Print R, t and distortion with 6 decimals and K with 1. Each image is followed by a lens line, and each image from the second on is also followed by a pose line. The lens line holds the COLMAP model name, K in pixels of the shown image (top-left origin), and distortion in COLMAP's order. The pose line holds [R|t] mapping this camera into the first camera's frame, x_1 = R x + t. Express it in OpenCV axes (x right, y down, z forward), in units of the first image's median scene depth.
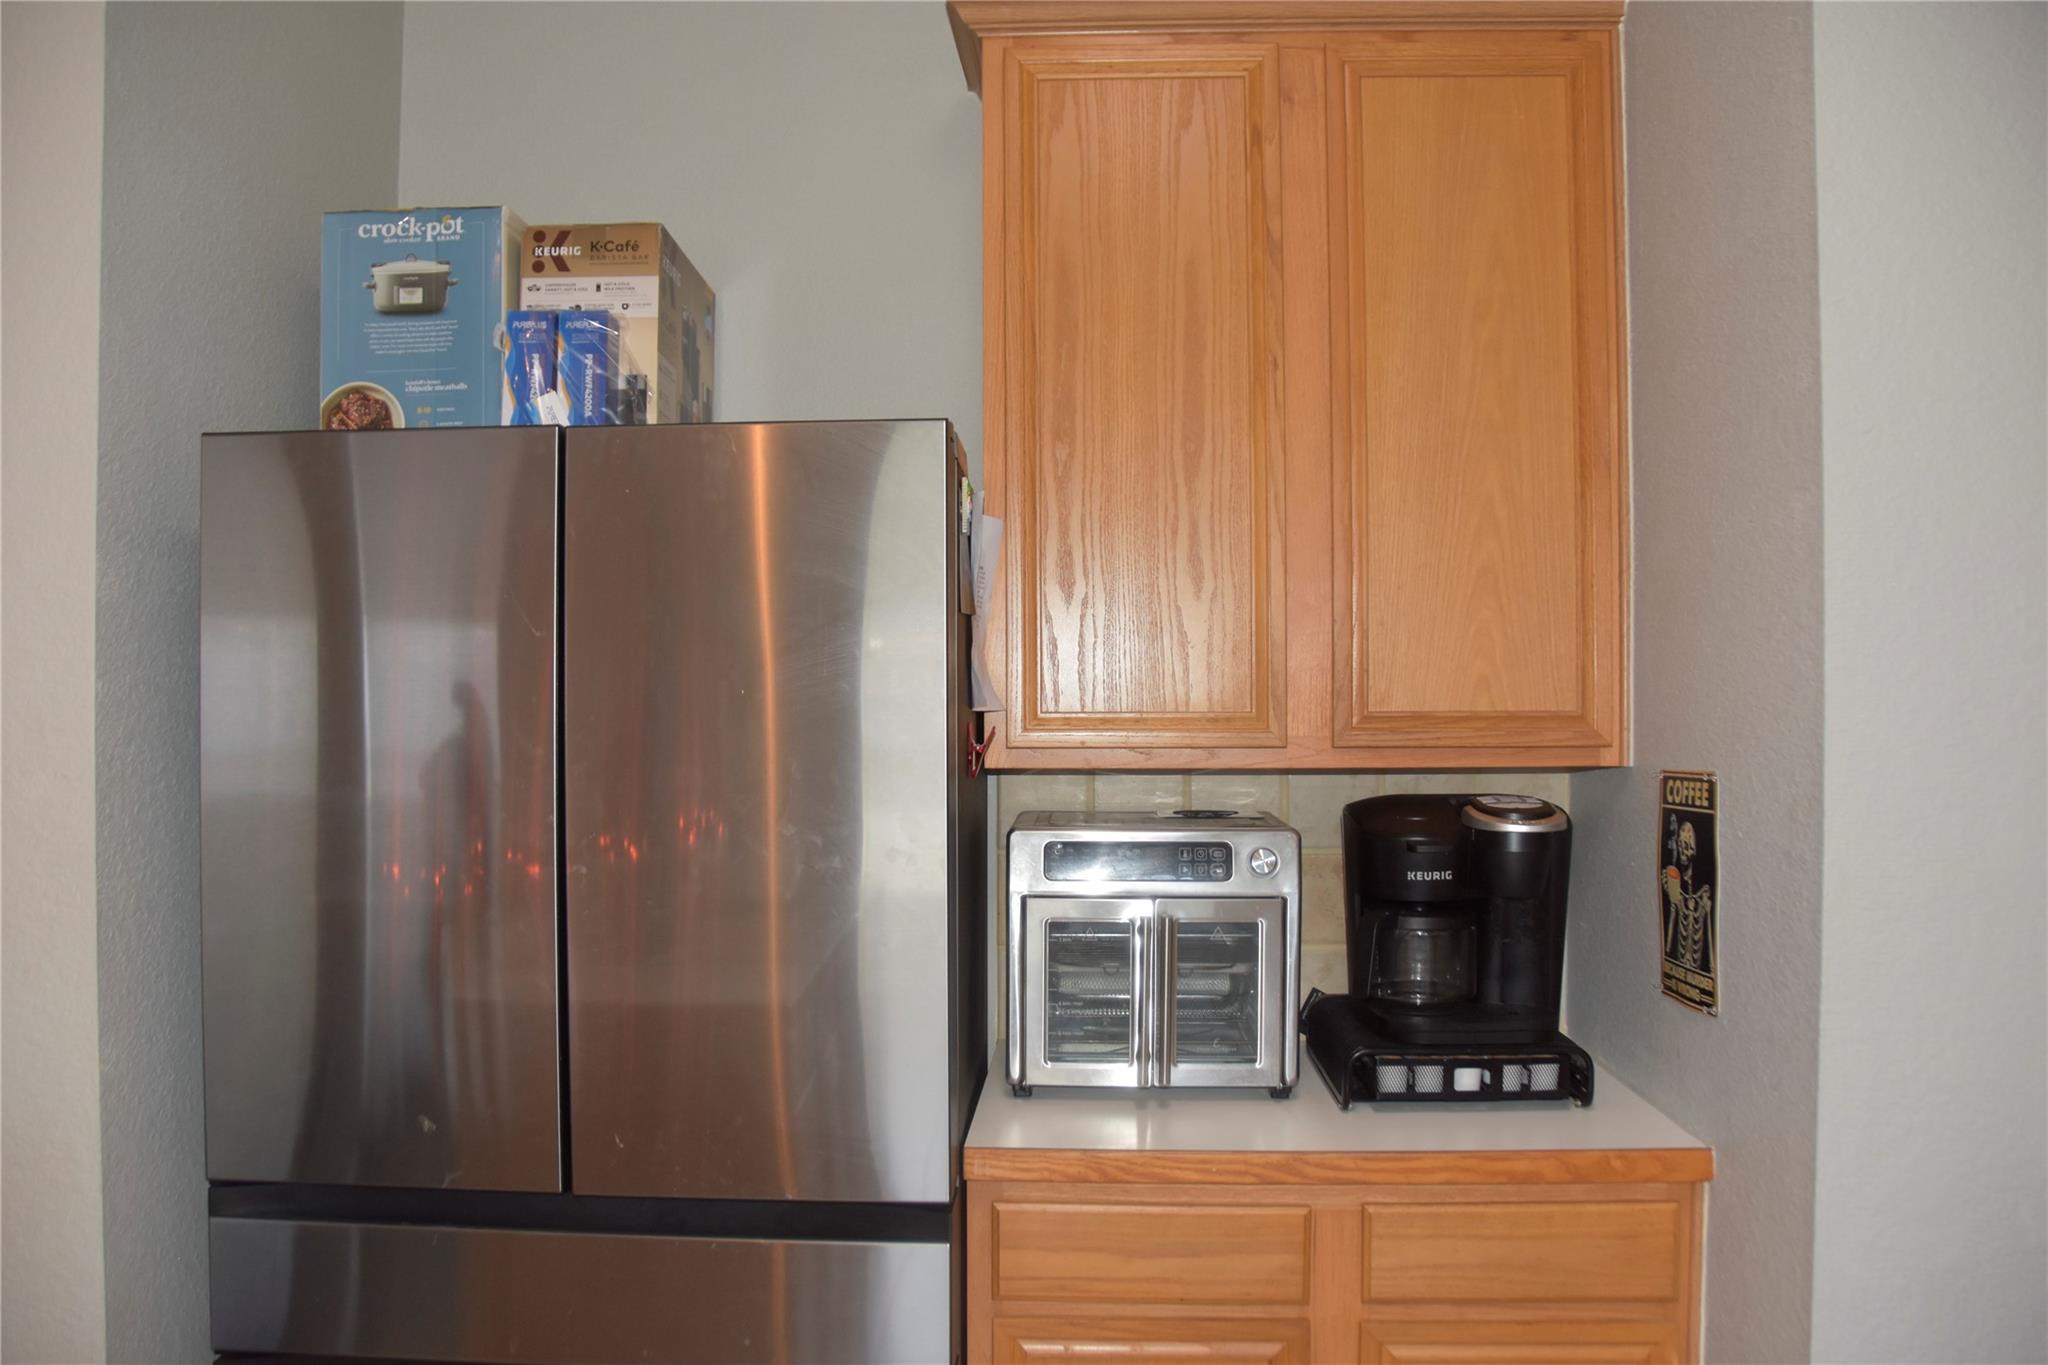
lens RADIAL K [[1588.9, 0, 1012.7], [0, 1588.9, 699.8], [0, 0, 1]] dist [-0.120607, 0.063063]
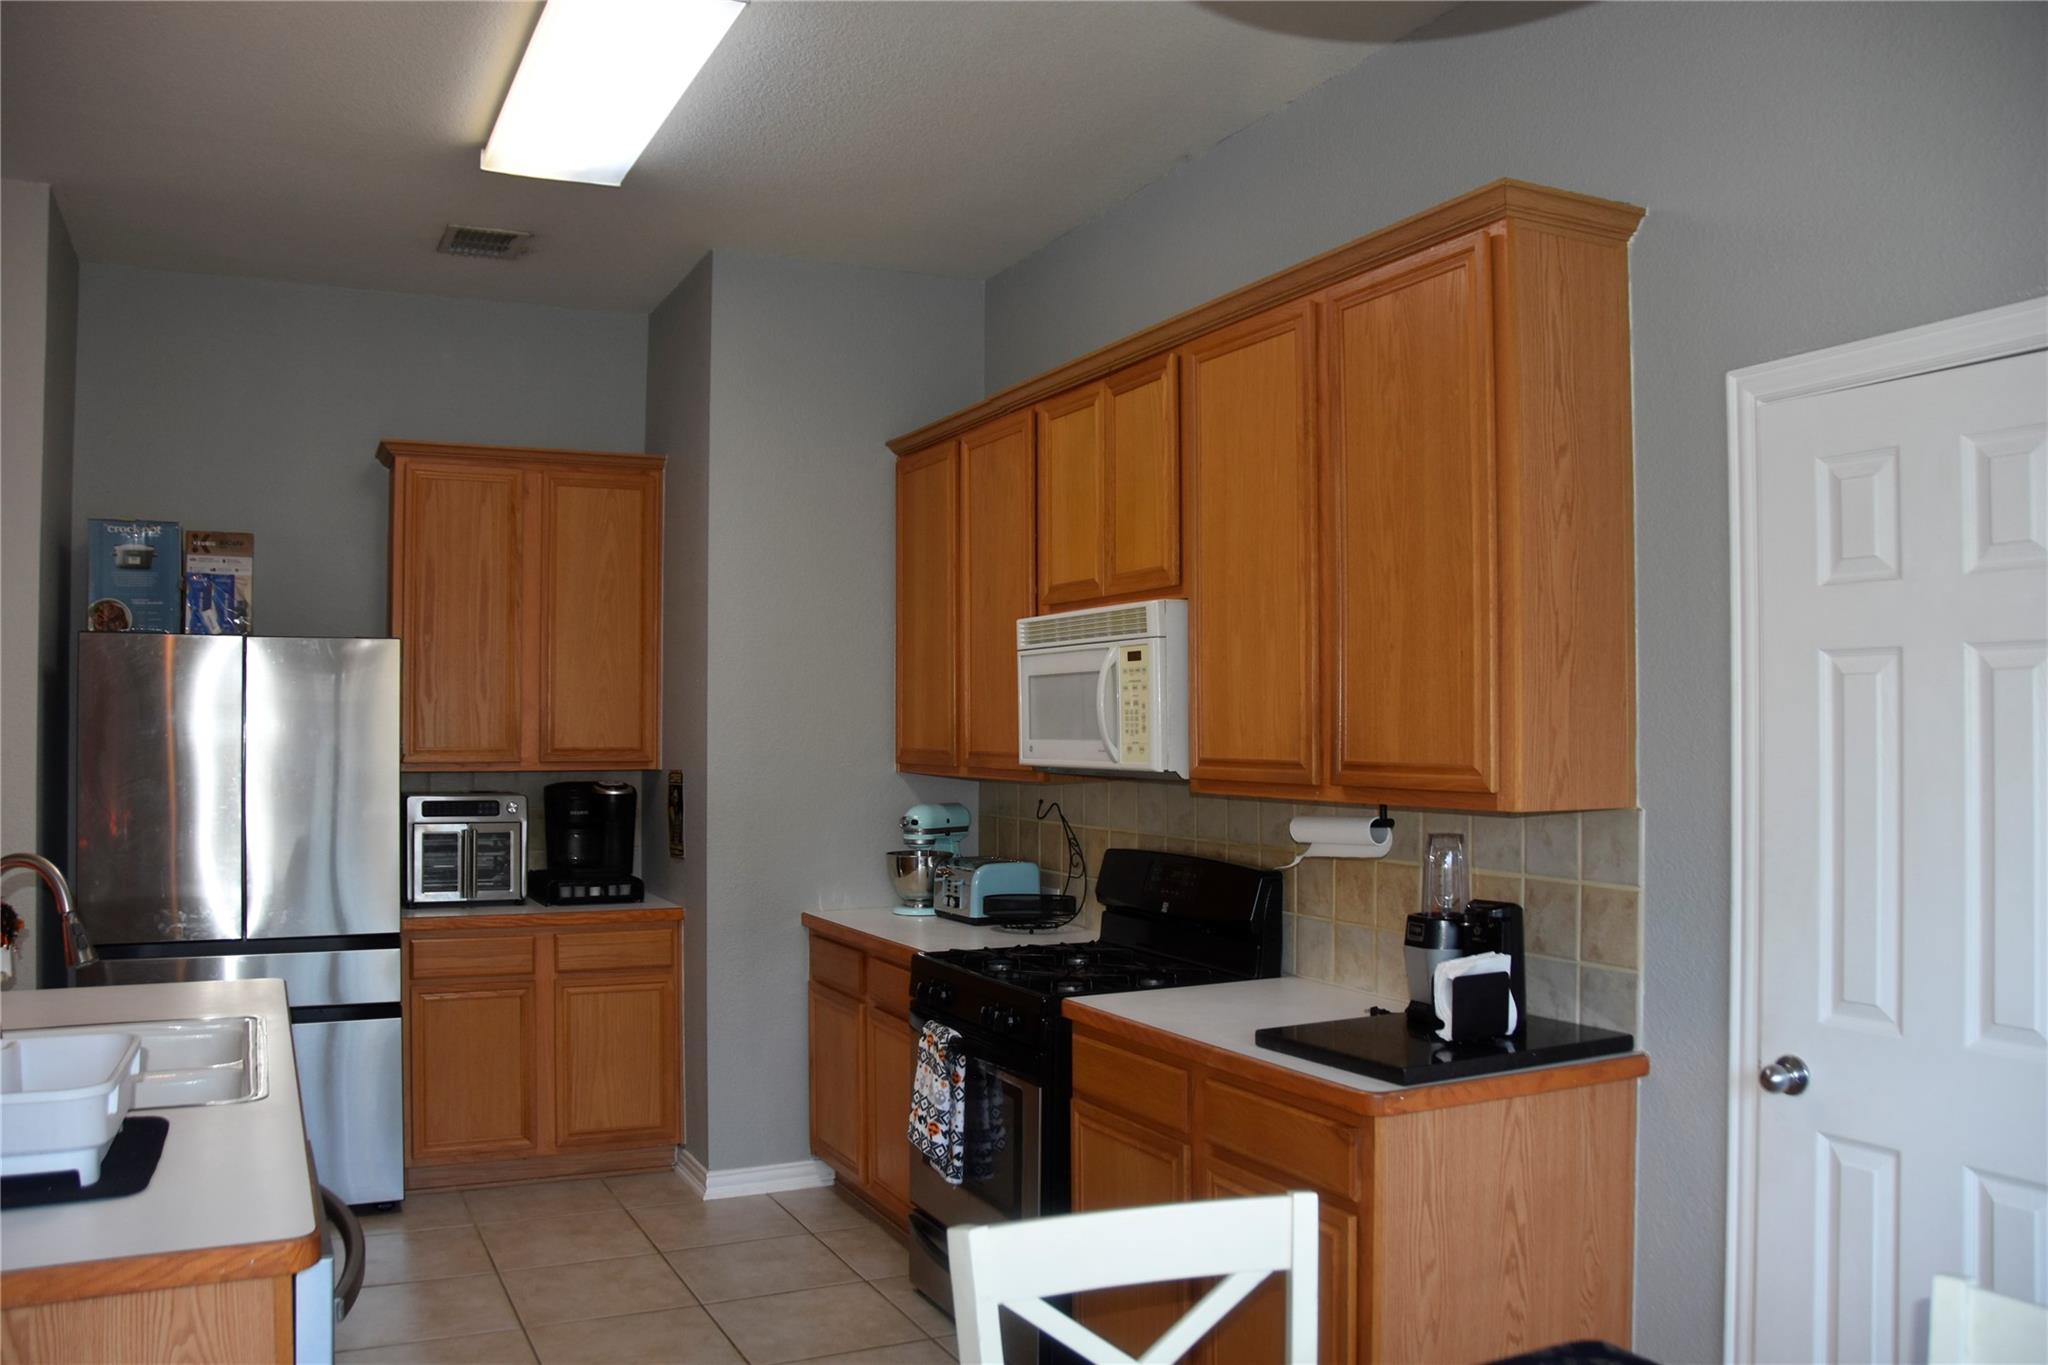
lens RADIAL K [[1588.9, 0, 1012.1], [0, 1588.9, 704.3], [0, 0, 1]] dist [-0.120607, 0.063063]
pose [[0.868271, 0.011848, 0.495948, -0.382266], [-0.003003, 0.999822, -0.018629, -0.016826], [-0.496081, 0.014686, 0.868152, -1.520941]]
